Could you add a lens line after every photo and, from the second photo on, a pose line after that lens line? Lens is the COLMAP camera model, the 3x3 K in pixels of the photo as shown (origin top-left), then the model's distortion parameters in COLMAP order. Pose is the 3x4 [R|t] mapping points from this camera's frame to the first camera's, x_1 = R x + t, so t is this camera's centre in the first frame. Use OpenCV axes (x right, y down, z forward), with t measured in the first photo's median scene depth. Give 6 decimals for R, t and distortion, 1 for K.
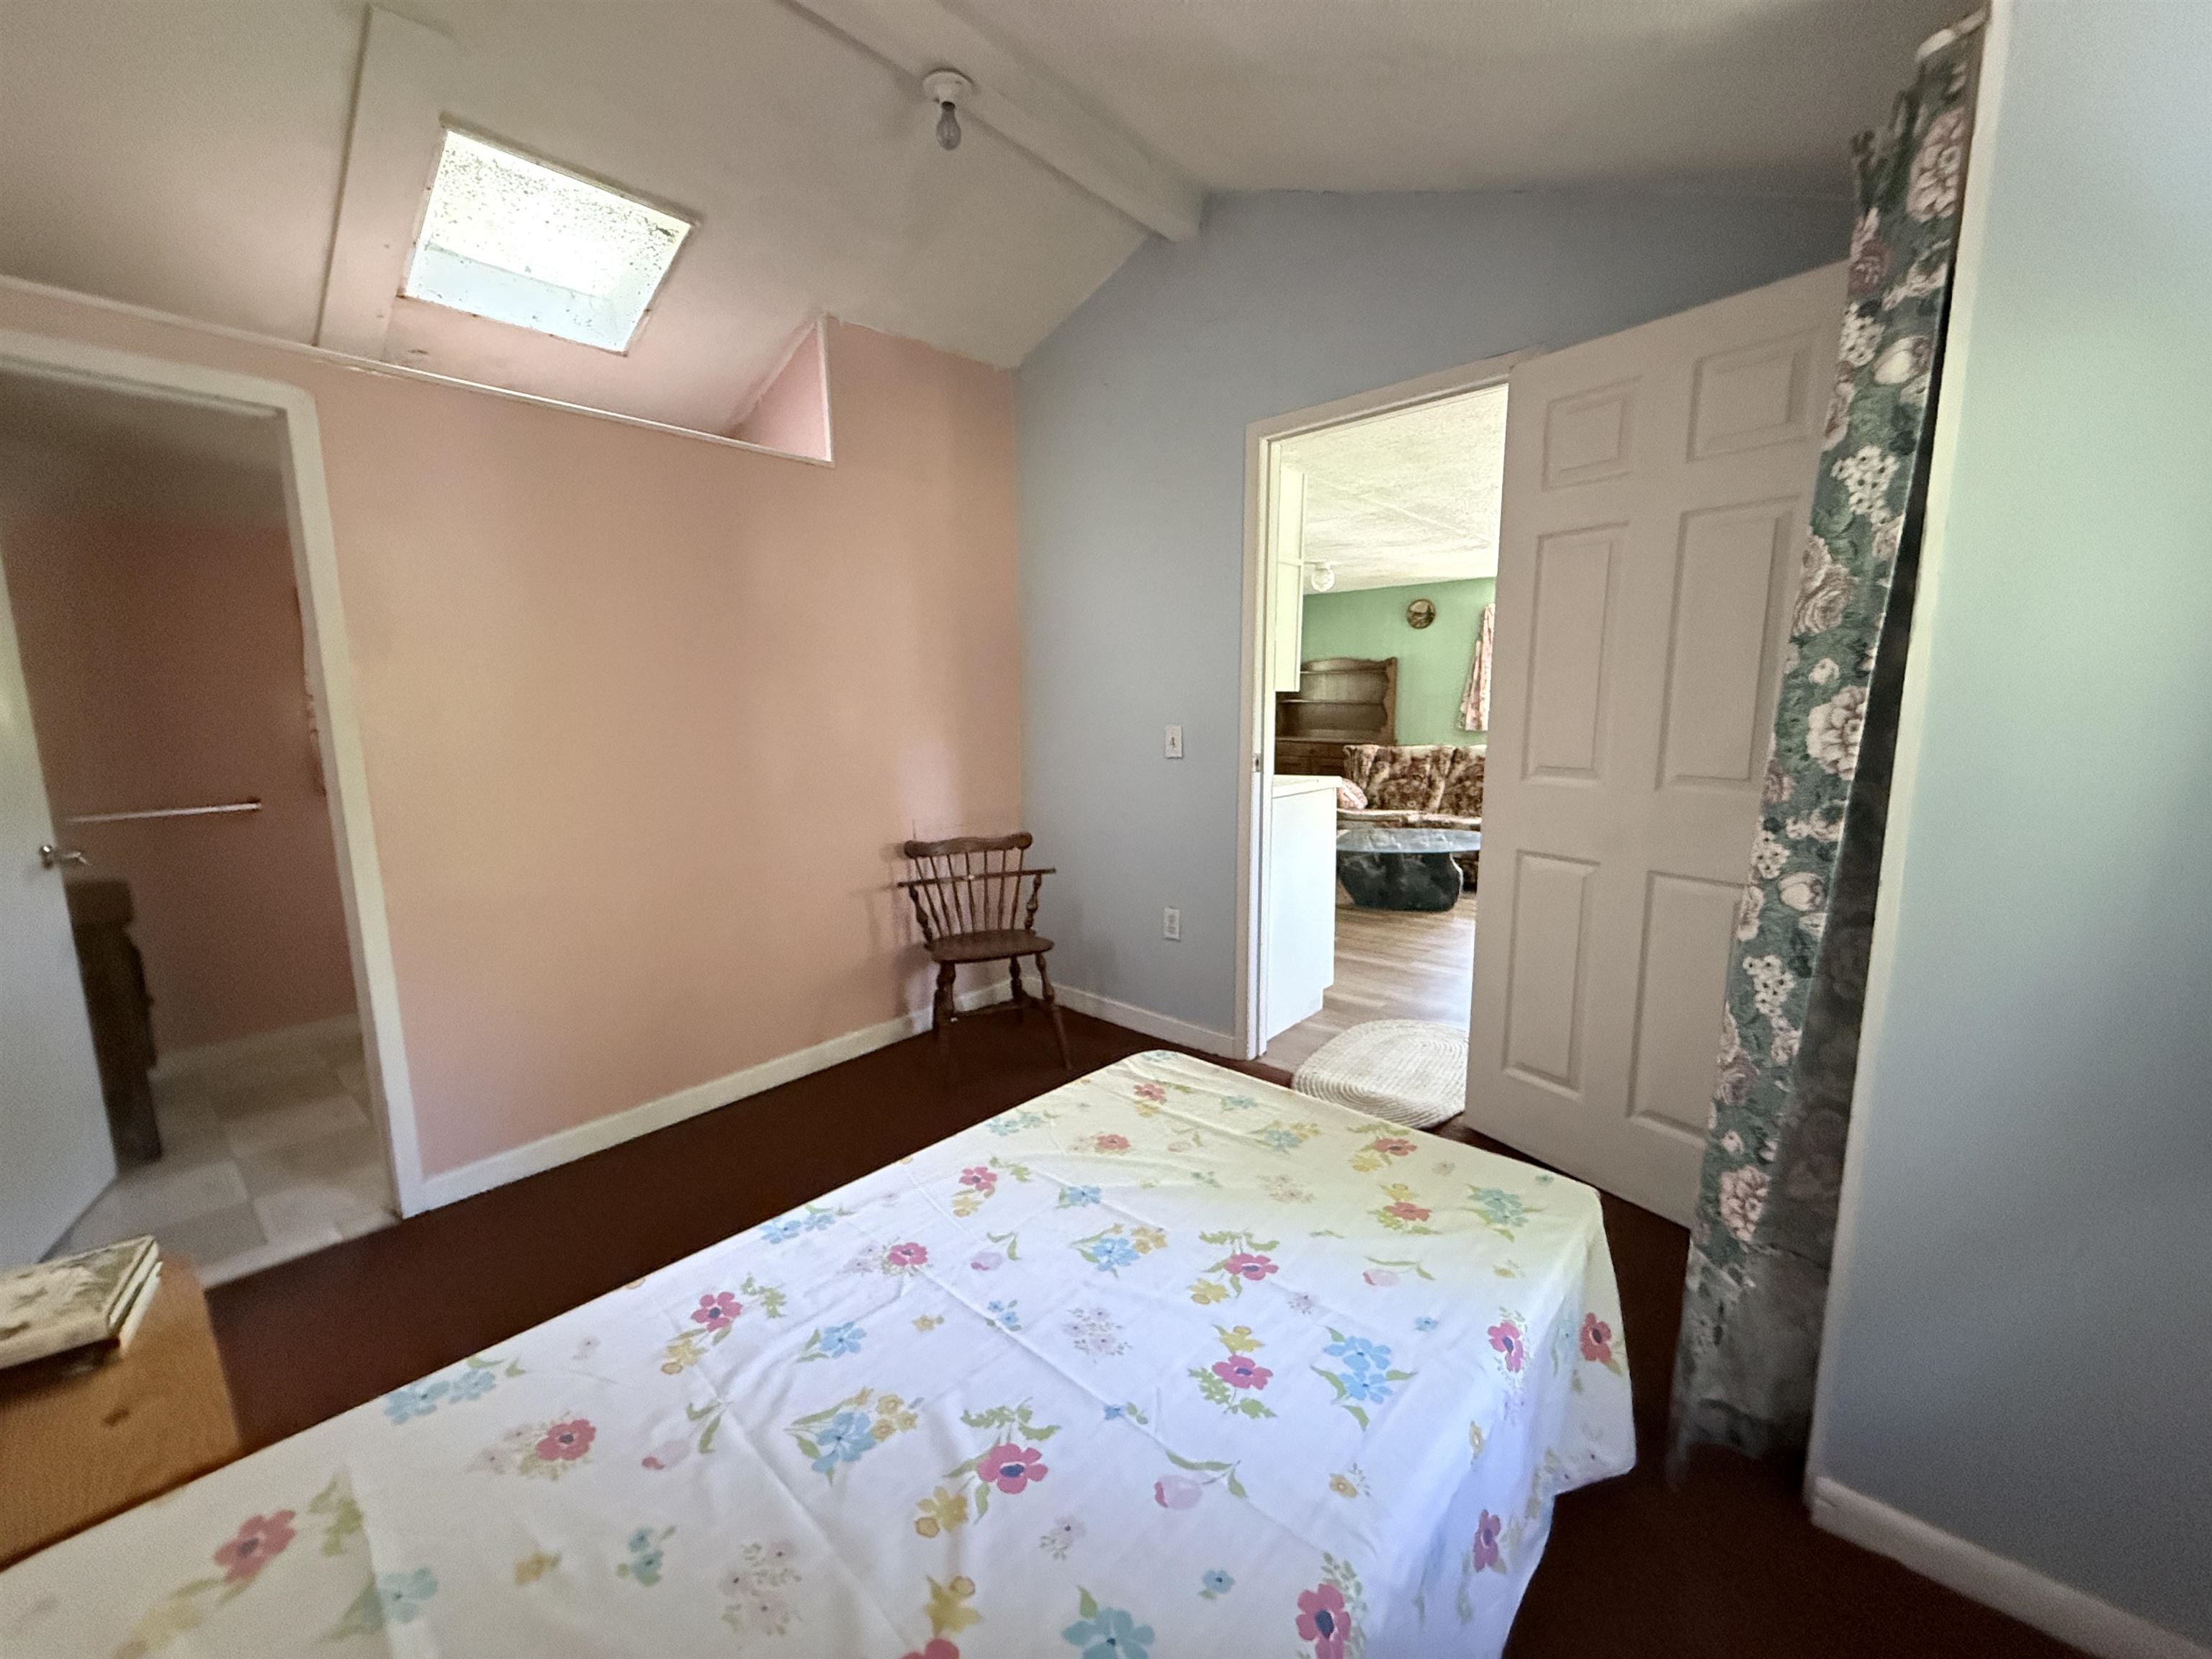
lens RADIAL K [[877.1, 0, 1096.7], [0, 877.1, 822.5], [0, 0, 1]] dist [0.000819, -0.000088]
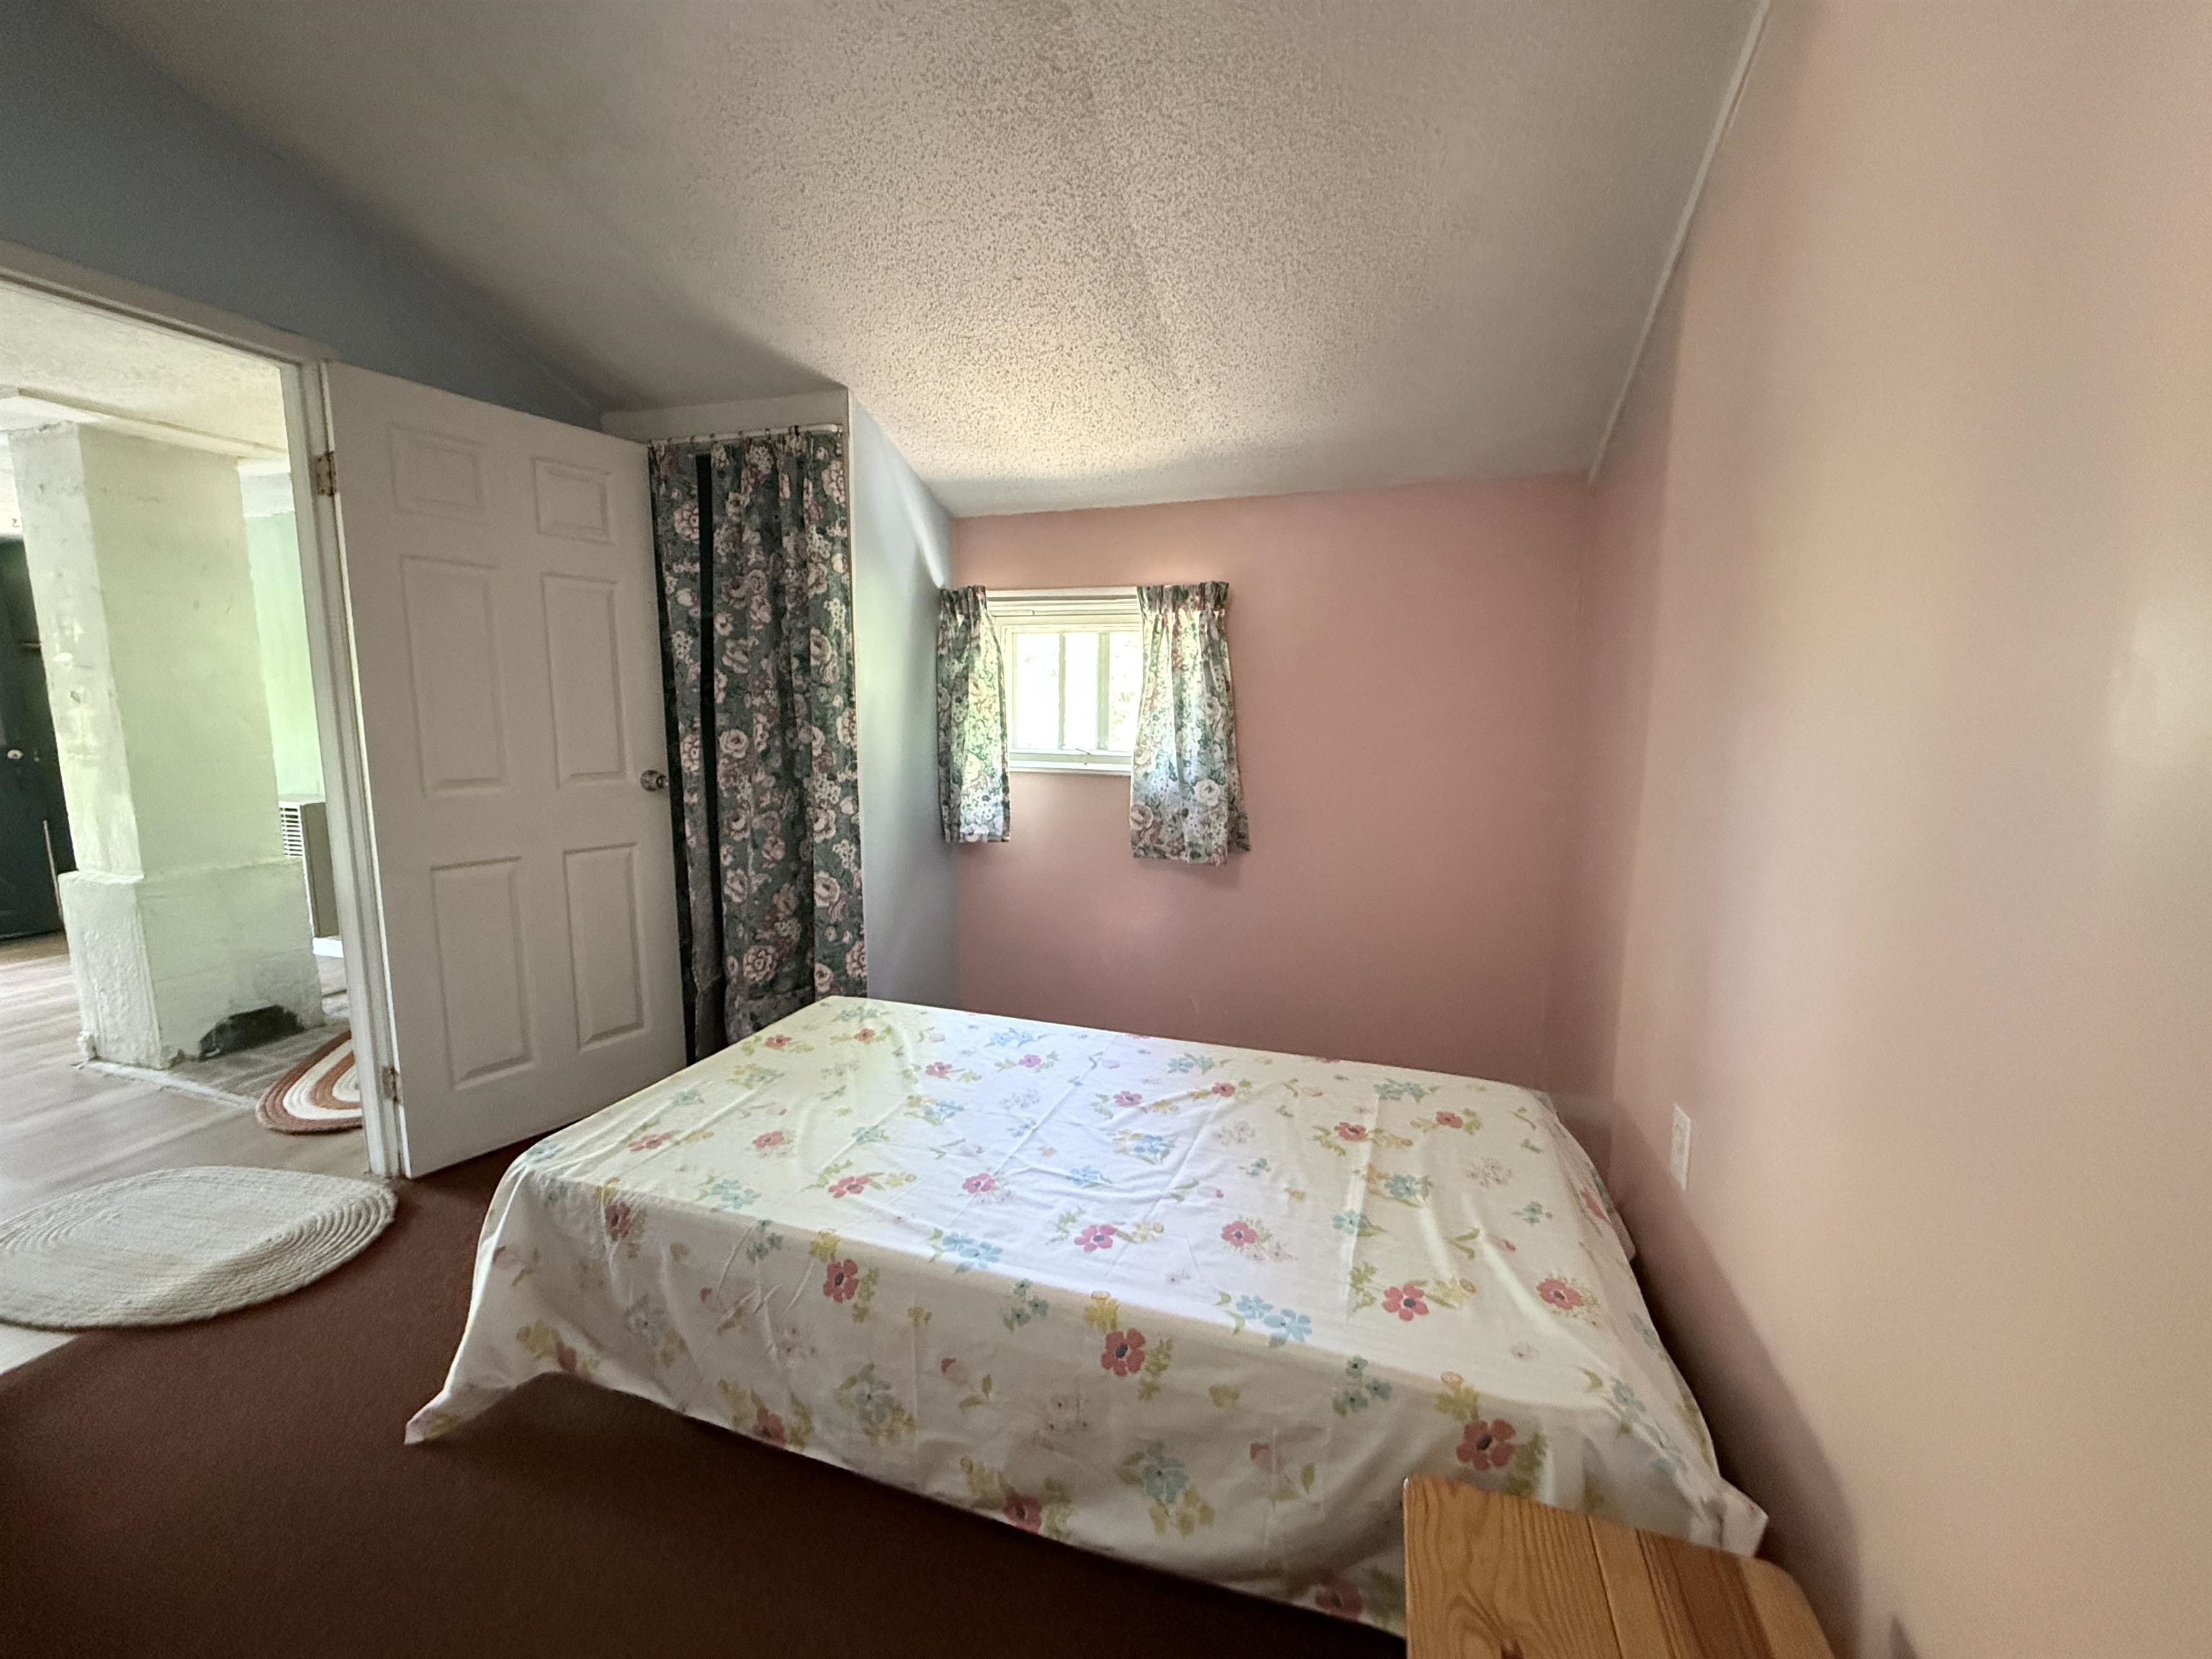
lens RADIAL K [[877.1, 0, 1096.7], [0, 877.1, 822.5], [0, 0, 1]] dist [0.000819, -0.000088]
pose [[-0.385694, -0.104554, 0.916683, -1.015412], [0.137264, 0.975998, 0.169073, -0.117814], [-0.912359, 0.191039, -0.362085, 0.933760]]
